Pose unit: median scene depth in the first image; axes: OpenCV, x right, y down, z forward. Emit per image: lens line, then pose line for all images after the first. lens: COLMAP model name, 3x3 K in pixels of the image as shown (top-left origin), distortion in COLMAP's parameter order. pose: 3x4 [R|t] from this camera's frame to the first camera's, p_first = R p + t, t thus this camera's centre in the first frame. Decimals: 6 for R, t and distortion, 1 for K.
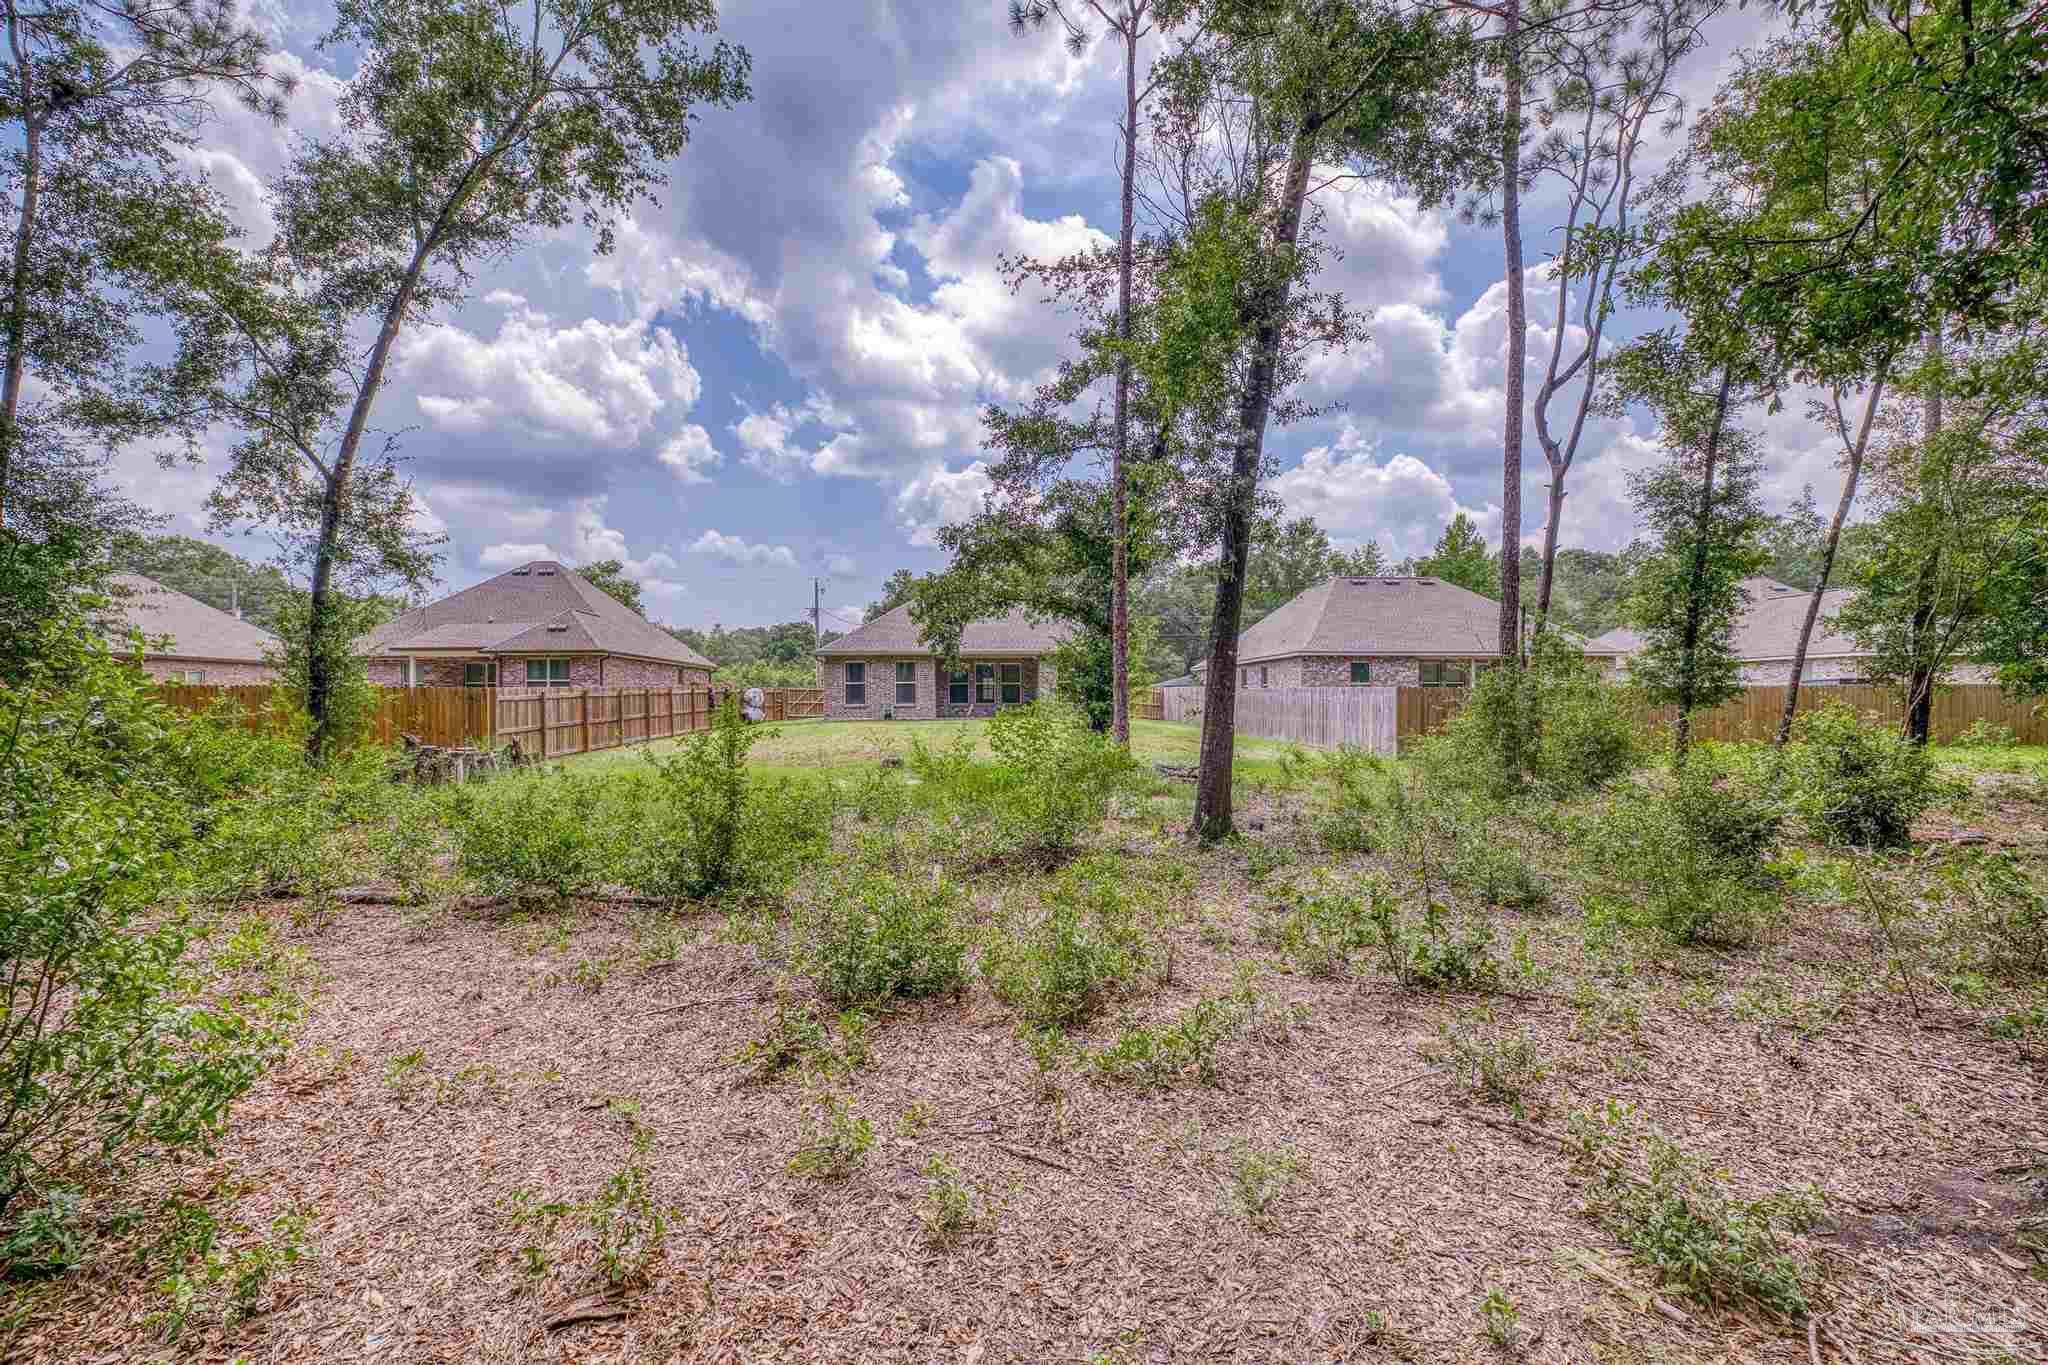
lens RADIAL K [[845.9, 0, 990.6], [0, 845.9, 693.2], [0, 0, 1]] dist [0.000184, 0.000013]
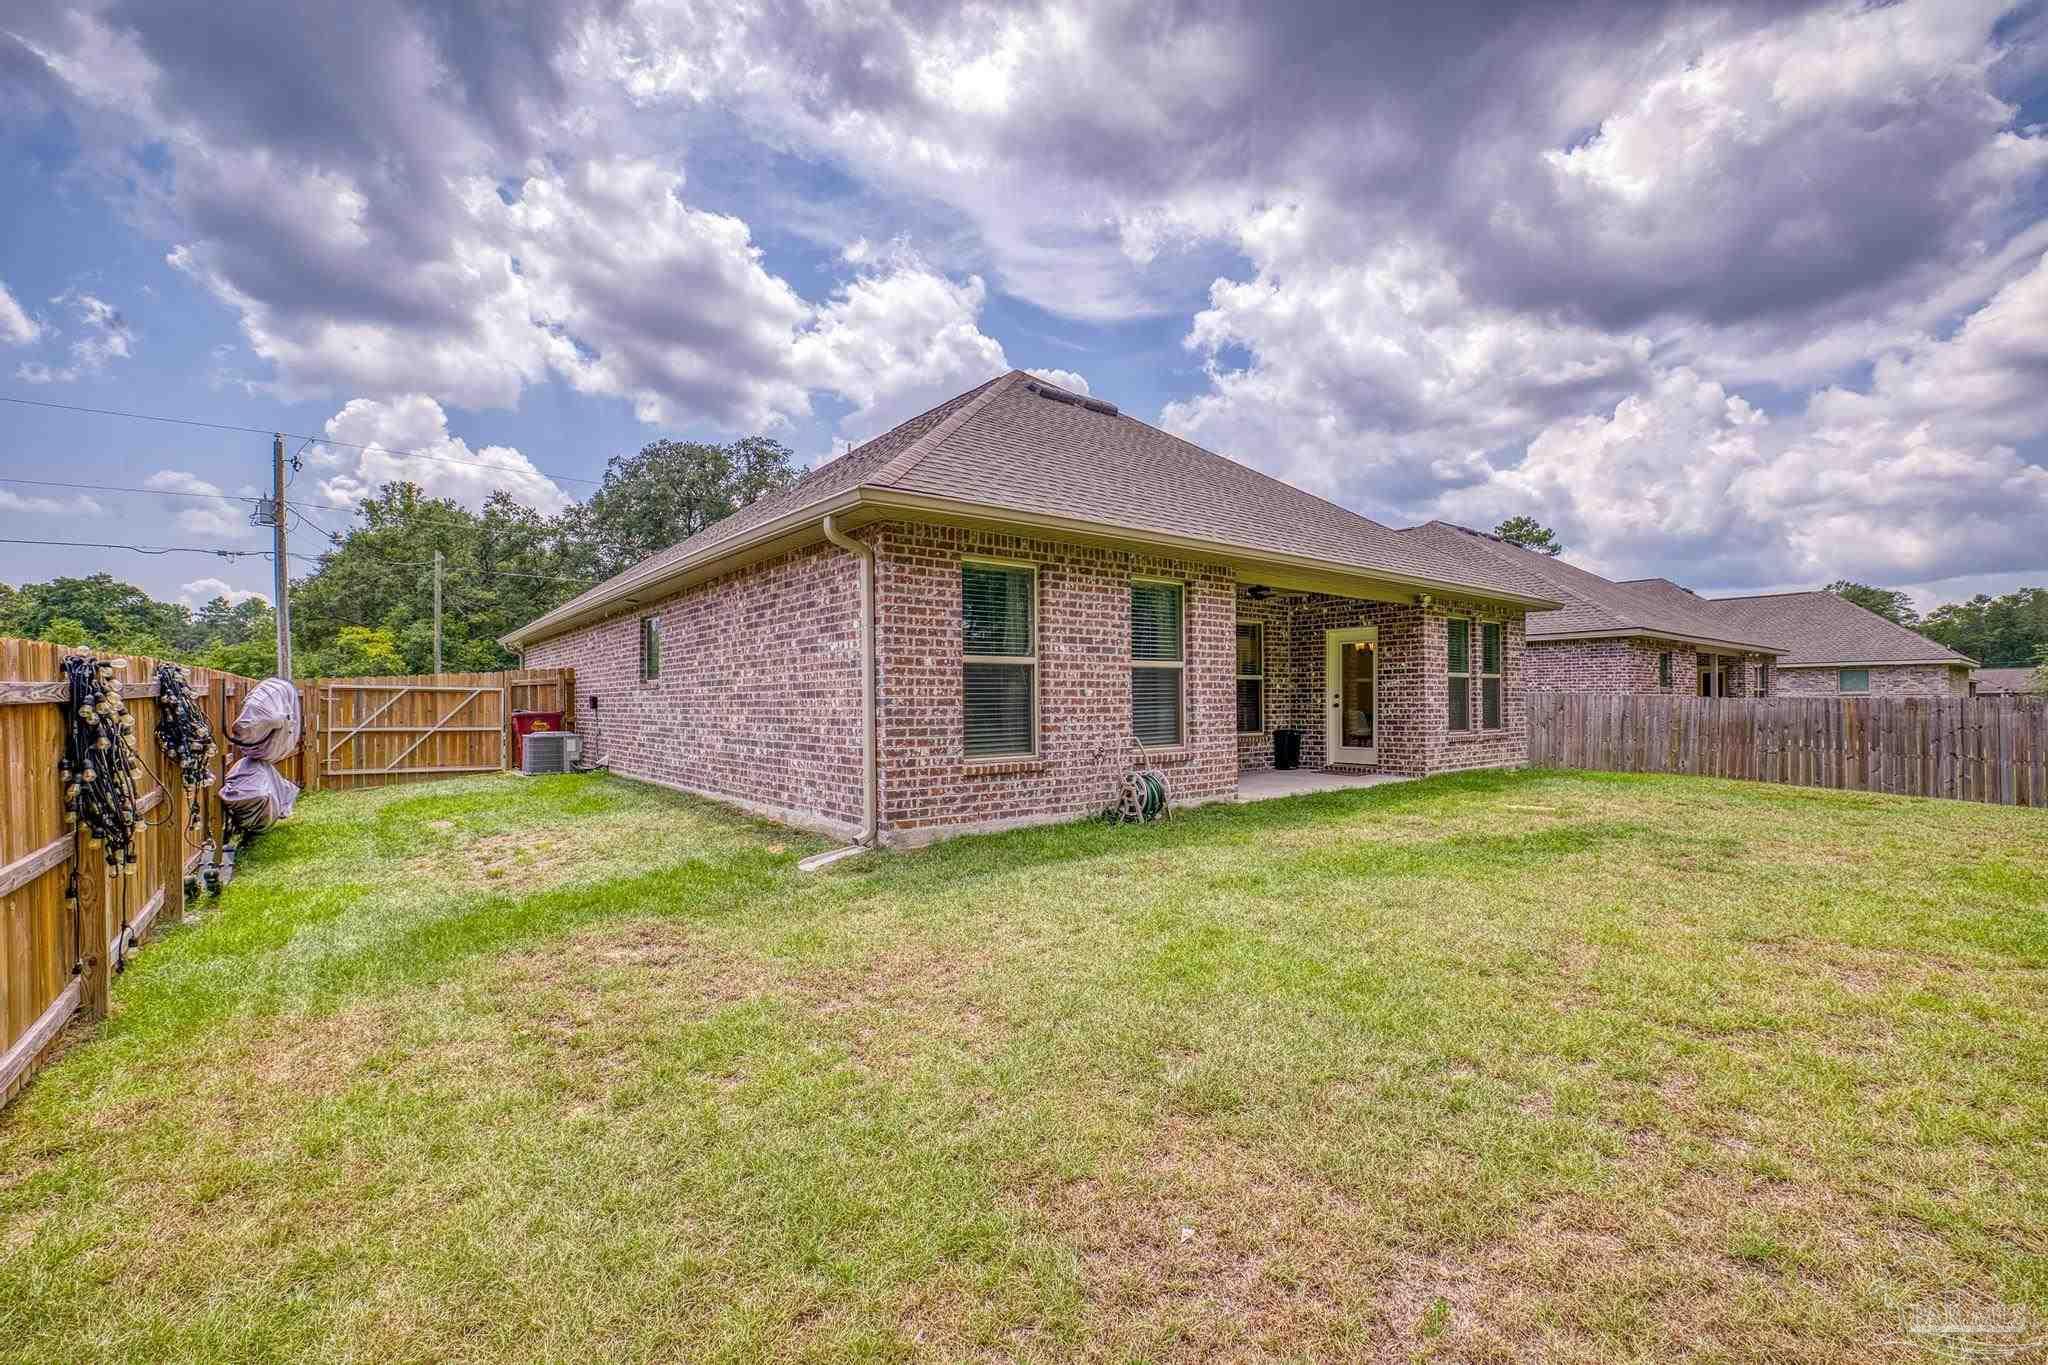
lens RADIAL K [[876.2, 0, 1015.9], [0, 876.2, 701.5], [0, 0, 1]] dist [-0.035870, 0.013858]
pose [[0.818276, 0.003296, 0.574817, -0.283302], [-0.004748, 0.999988, 0.001025, -0.001214], [-0.574806, -0.003568, 0.818282, 0.804817]]
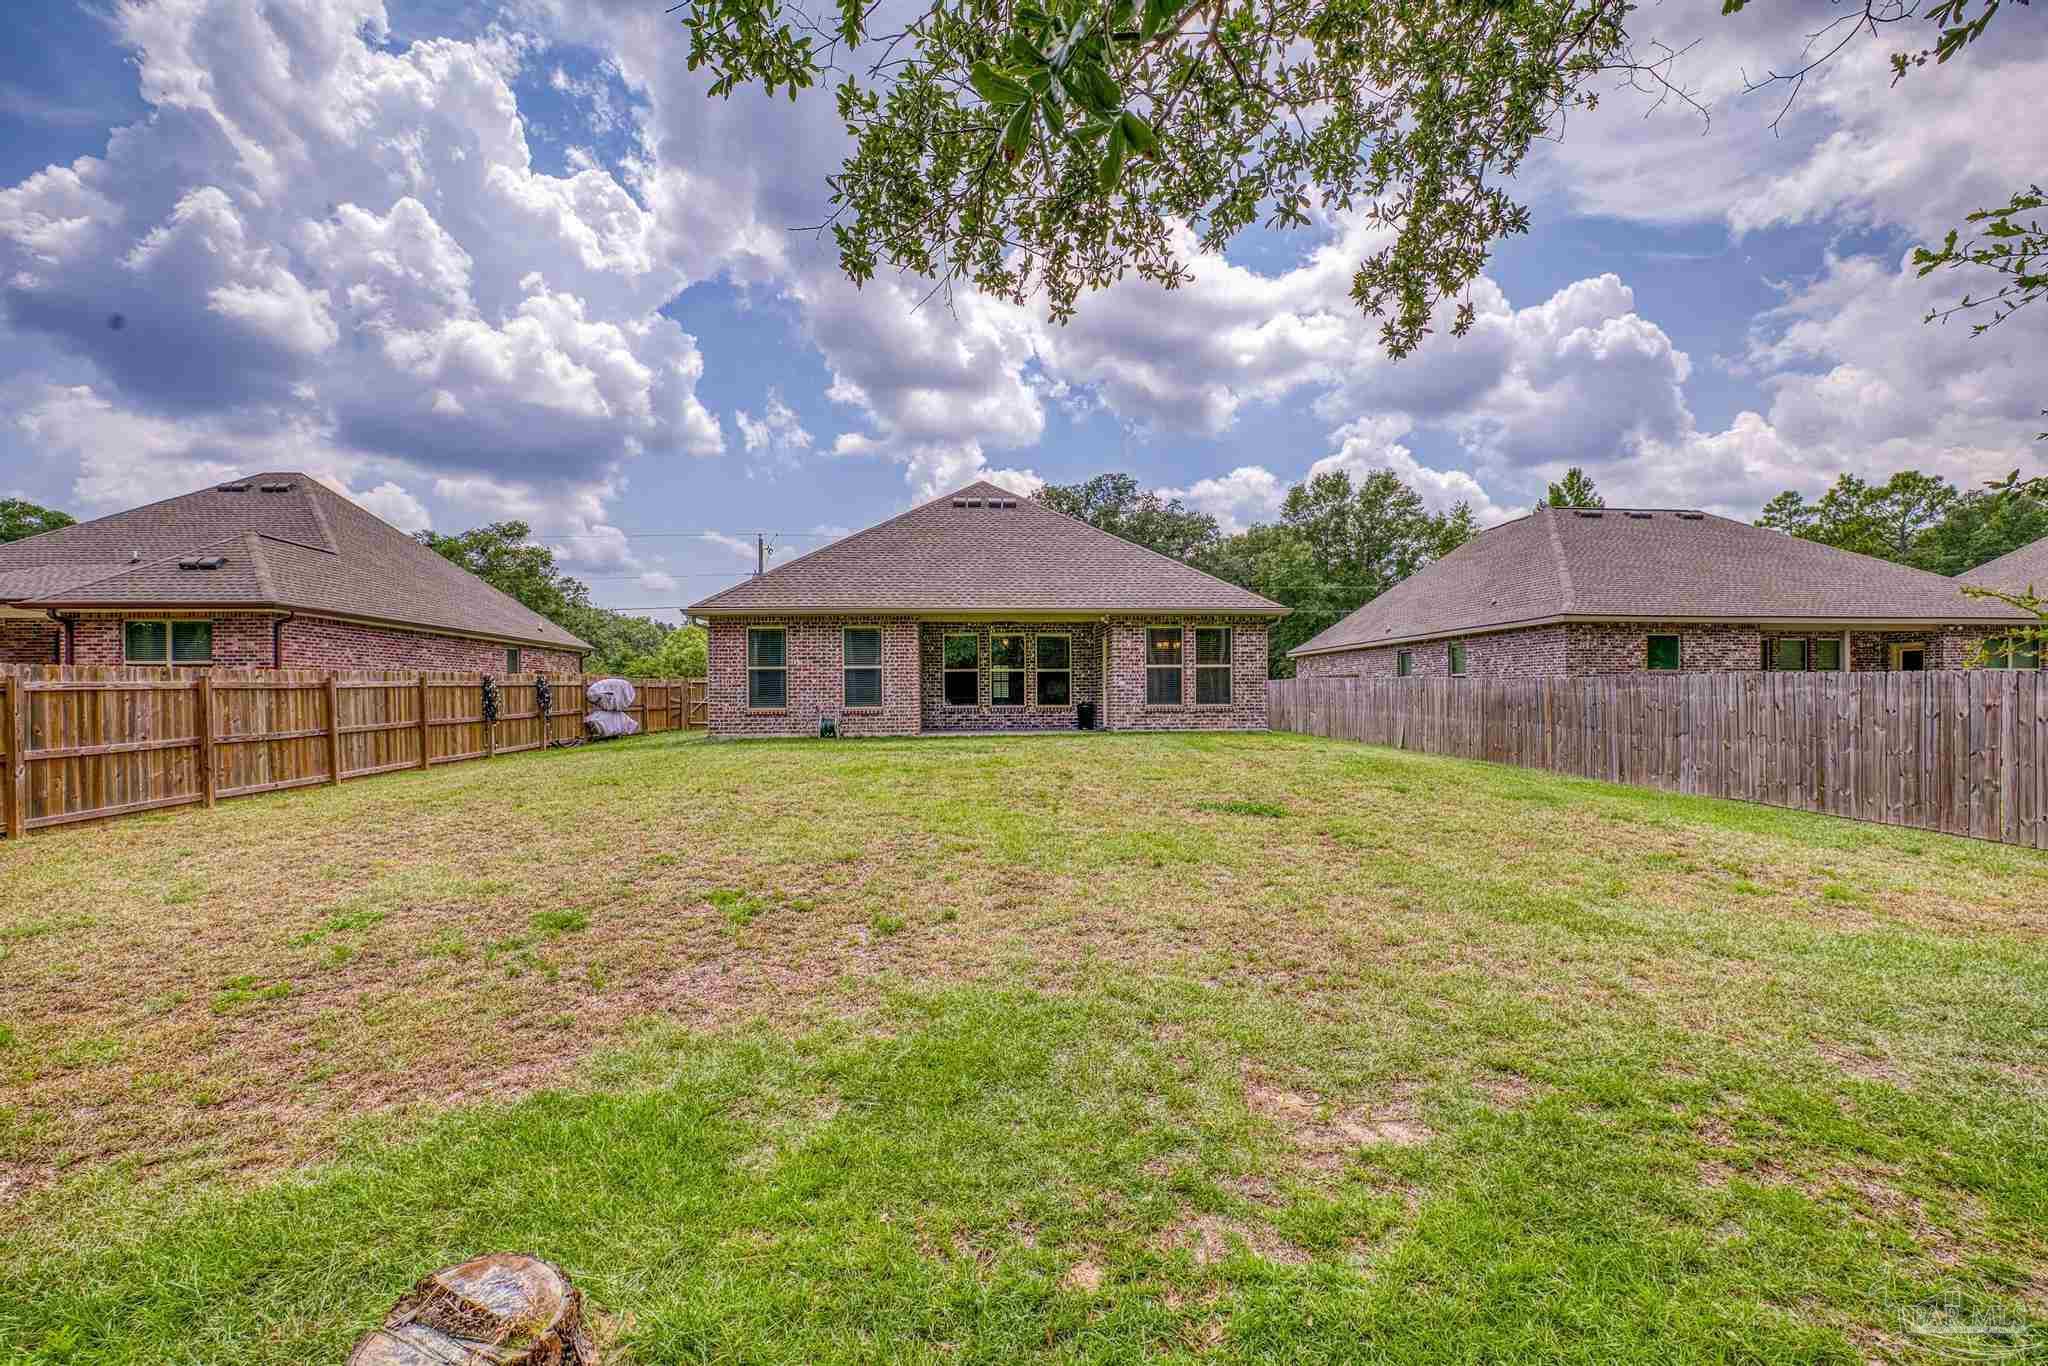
lens RADIAL K [[887.5, 0, 1030.0], [0, 887.5, 700.4], [0, 0, 1]] dist [-0.045012, 0.013005]
pose [[0.999428, 0.000215, 0.033832, -0.014933], [-0.000560, 0.999948, 0.010194, 0.002730], [-0.033828, -0.010207, 0.999376, 0.441802]]
